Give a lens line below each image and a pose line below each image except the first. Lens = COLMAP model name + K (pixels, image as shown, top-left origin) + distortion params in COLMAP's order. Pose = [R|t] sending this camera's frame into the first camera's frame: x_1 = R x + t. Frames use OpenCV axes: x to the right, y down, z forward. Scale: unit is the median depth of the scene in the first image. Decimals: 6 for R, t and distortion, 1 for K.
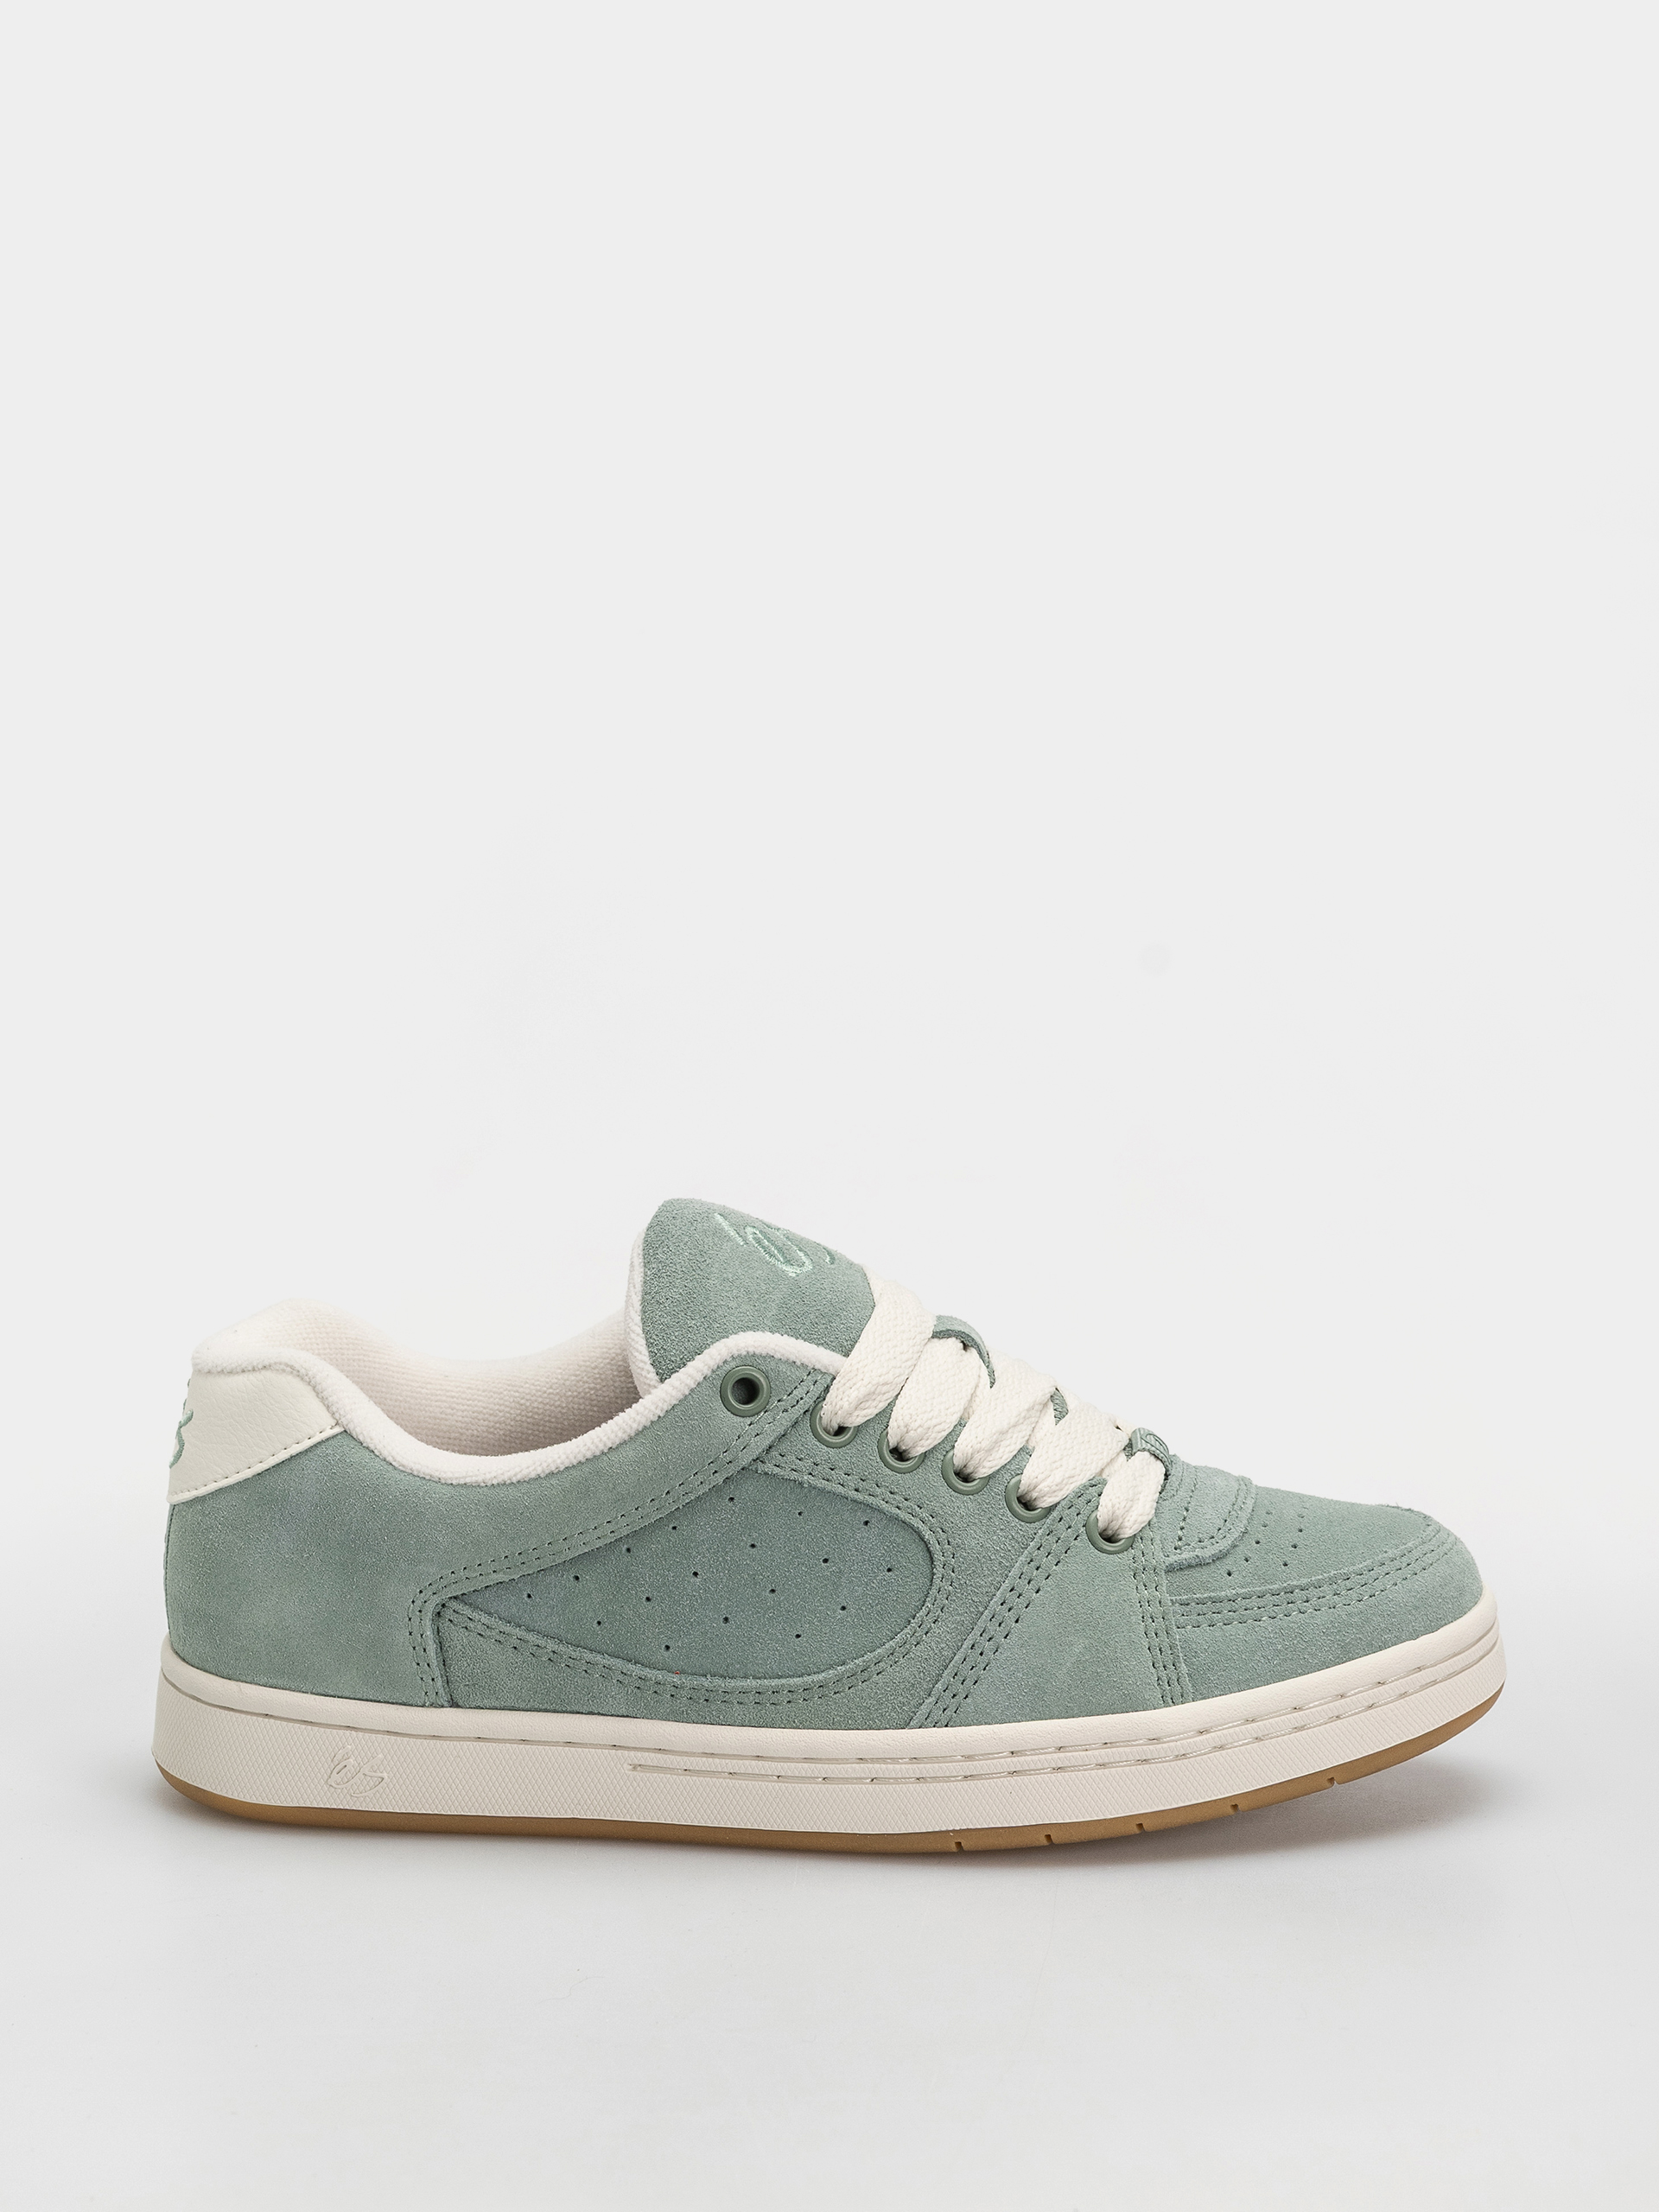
lens RADIAL K [[5303.4, 0, 829.5], [0, 5303.4, 1106.0], [0, 0, 1]] dist [0.207820, -0.216486]
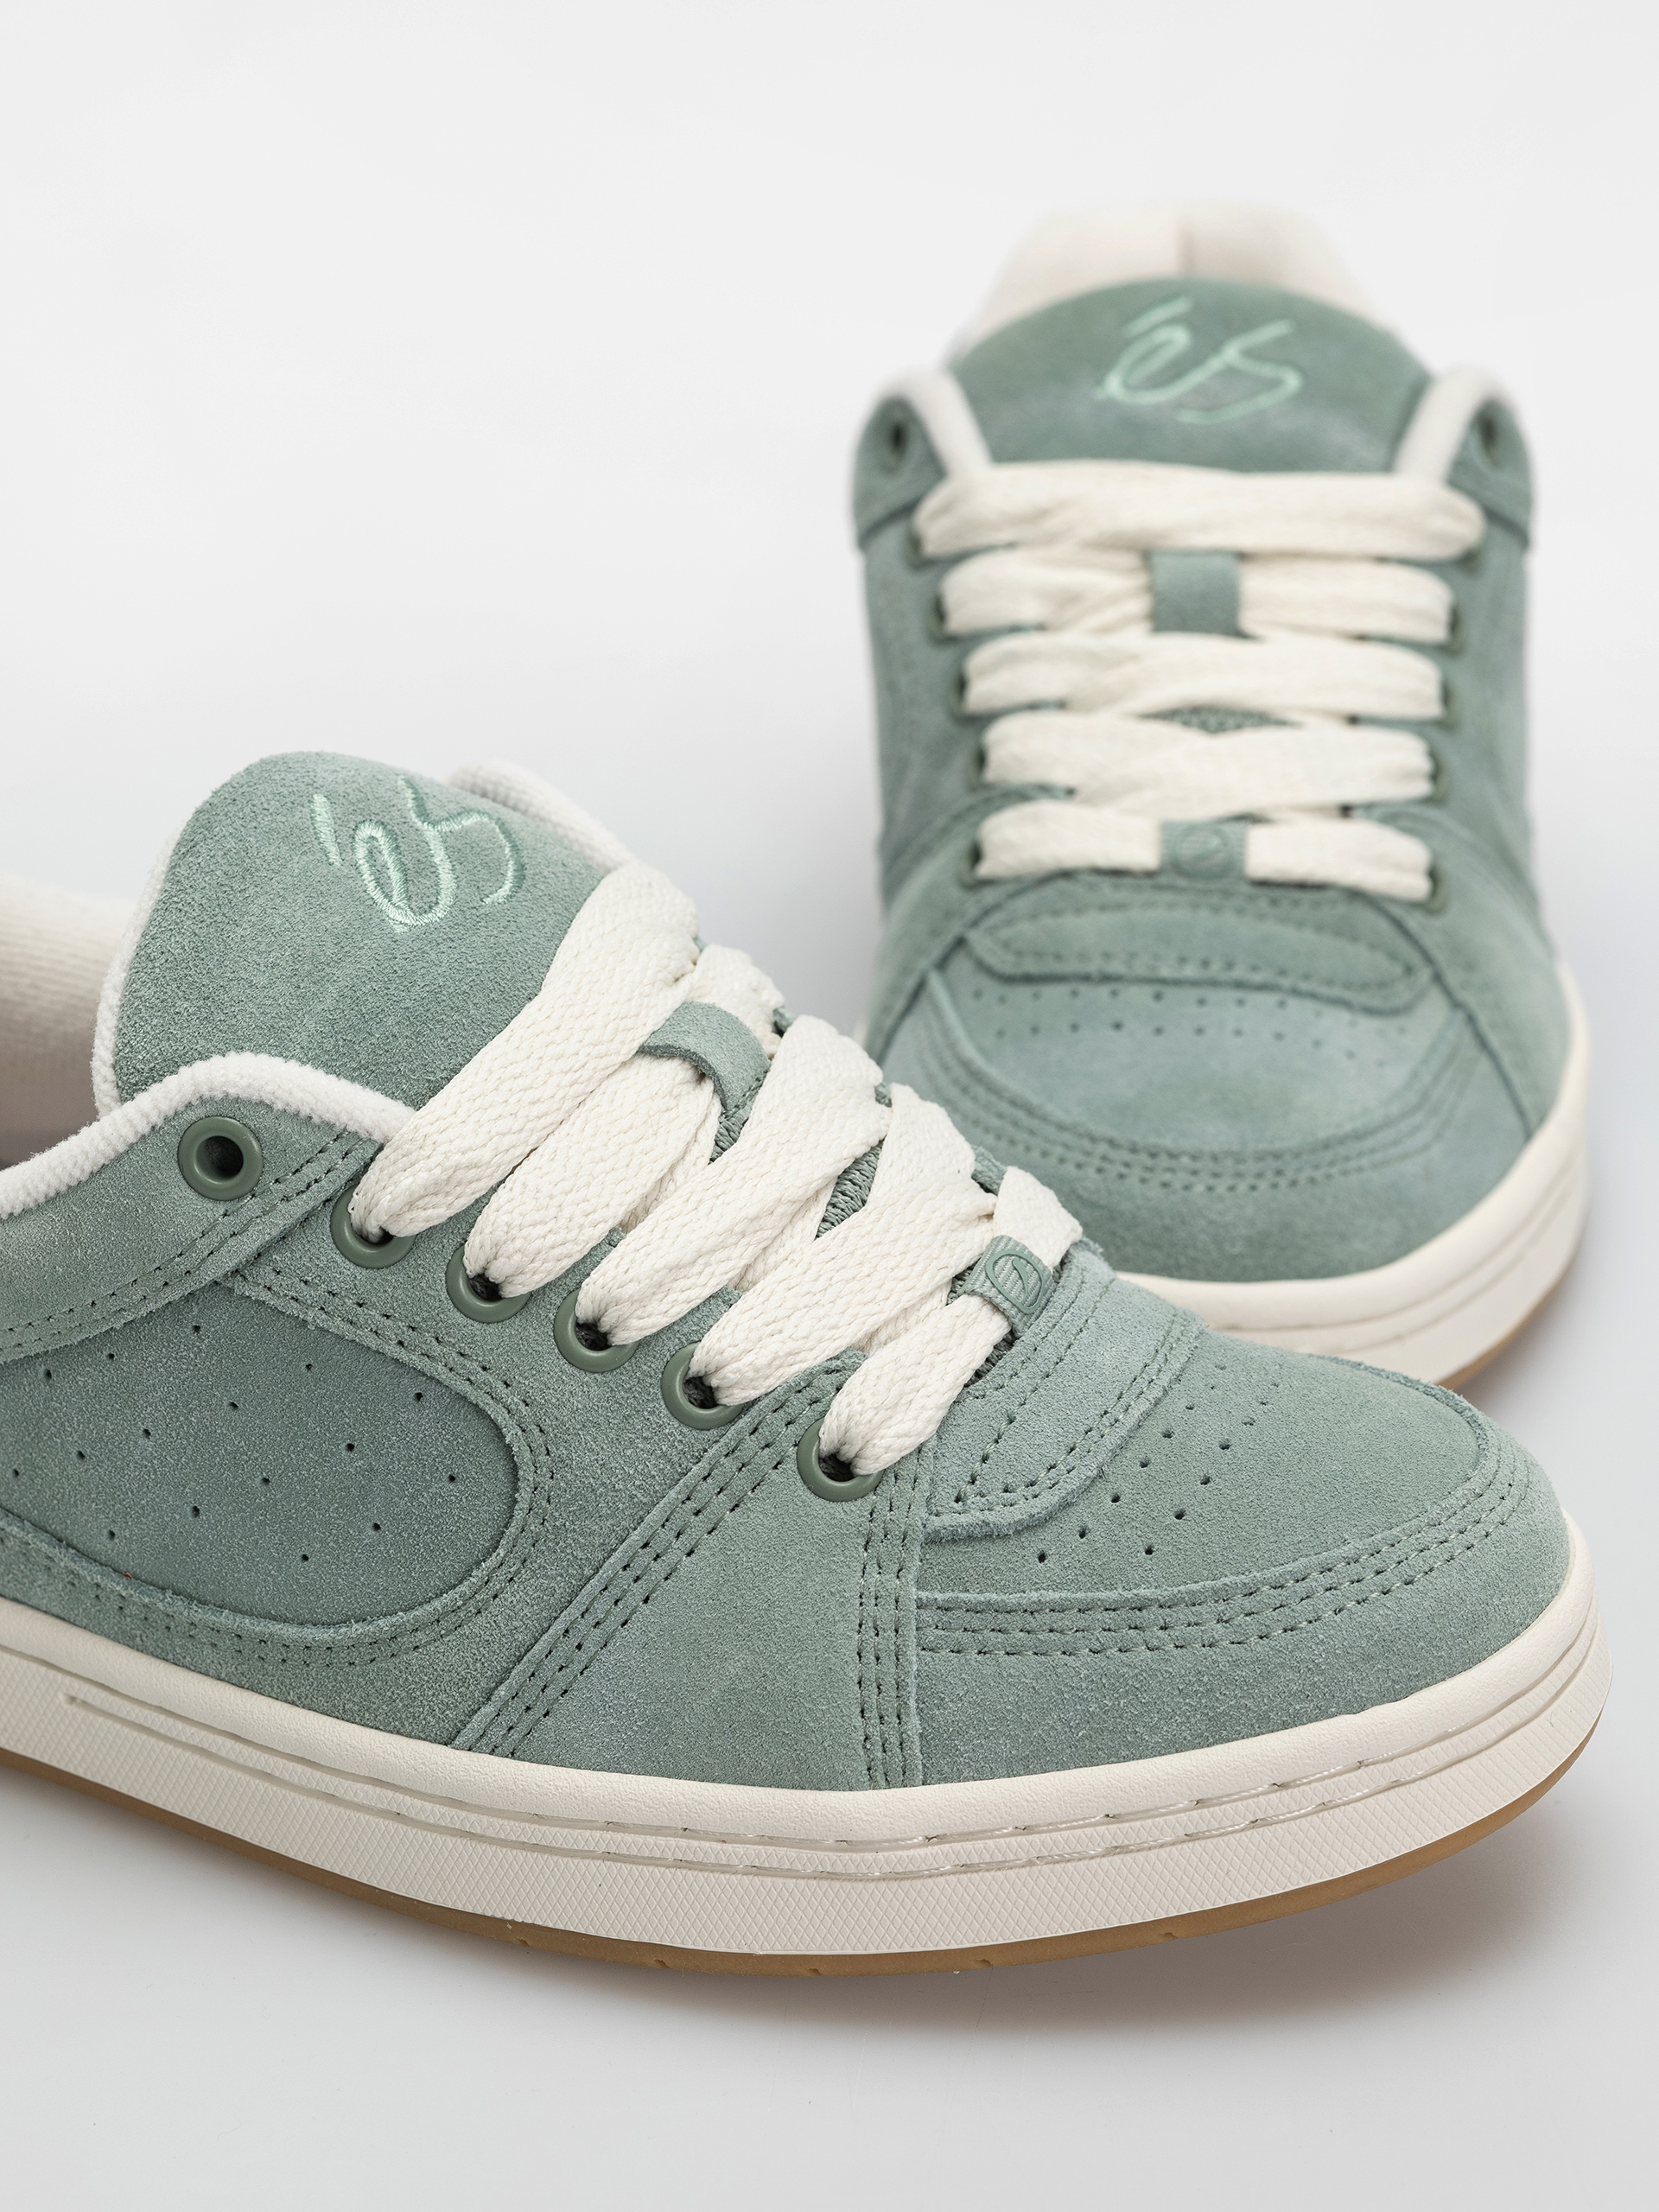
lens RADIAL K [[5303.4, 0, 829.5], [0, 5303.4, 1106.0], [0, 0, 1]] dist [0.207820, -0.216486]
pose [[0.952350, 0.140842, -0.270542, 0.203125], [-0.064783, 0.960168, 0.271808, -0.113608], [0.298047, -0.241330, 0.923541, 0.481640]]
